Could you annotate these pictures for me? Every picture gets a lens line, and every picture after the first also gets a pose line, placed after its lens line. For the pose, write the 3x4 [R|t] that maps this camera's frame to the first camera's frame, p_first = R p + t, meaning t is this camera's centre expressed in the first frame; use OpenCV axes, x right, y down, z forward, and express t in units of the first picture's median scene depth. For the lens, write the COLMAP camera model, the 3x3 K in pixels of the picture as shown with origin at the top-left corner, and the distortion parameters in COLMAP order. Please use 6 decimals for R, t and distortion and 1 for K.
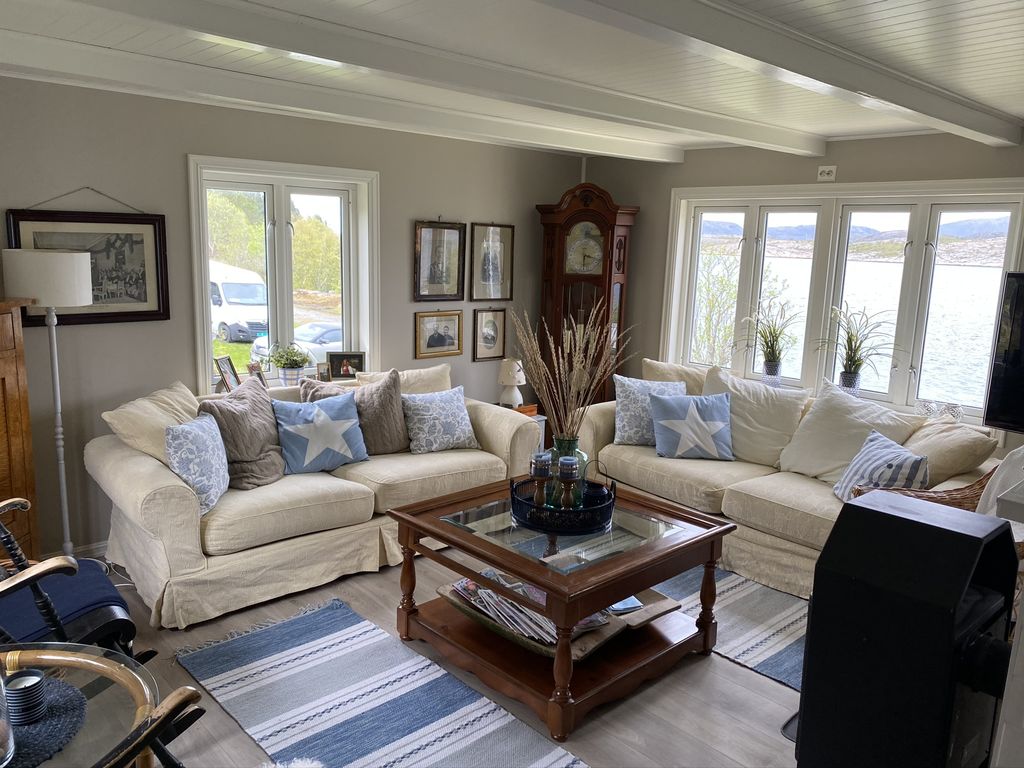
lens RADIAL K [[757.7, 0, 513.8], [0, 757.7, 386.8], [0, 0, 1]] dist [0.010878, -0.003619]
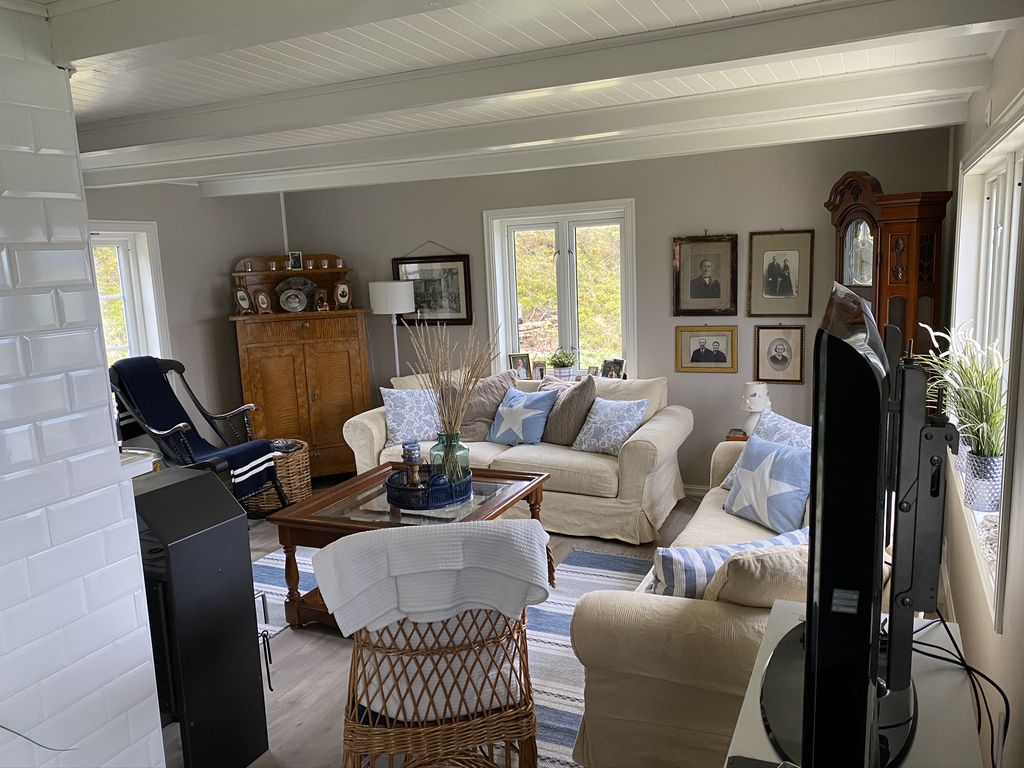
lens RADIAL K [[757.7, 0, 512.4], [0, 757.7, 383.8], [0, 0, 1]] dist [0.010878, -0.003619]
pose [[0.390309, 0.100318, -0.915202, 0.736833], [-0.114679, 0.991602, 0.059785, -0.057069], [0.913514, 0.081620, 0.398535, 0.394289]]
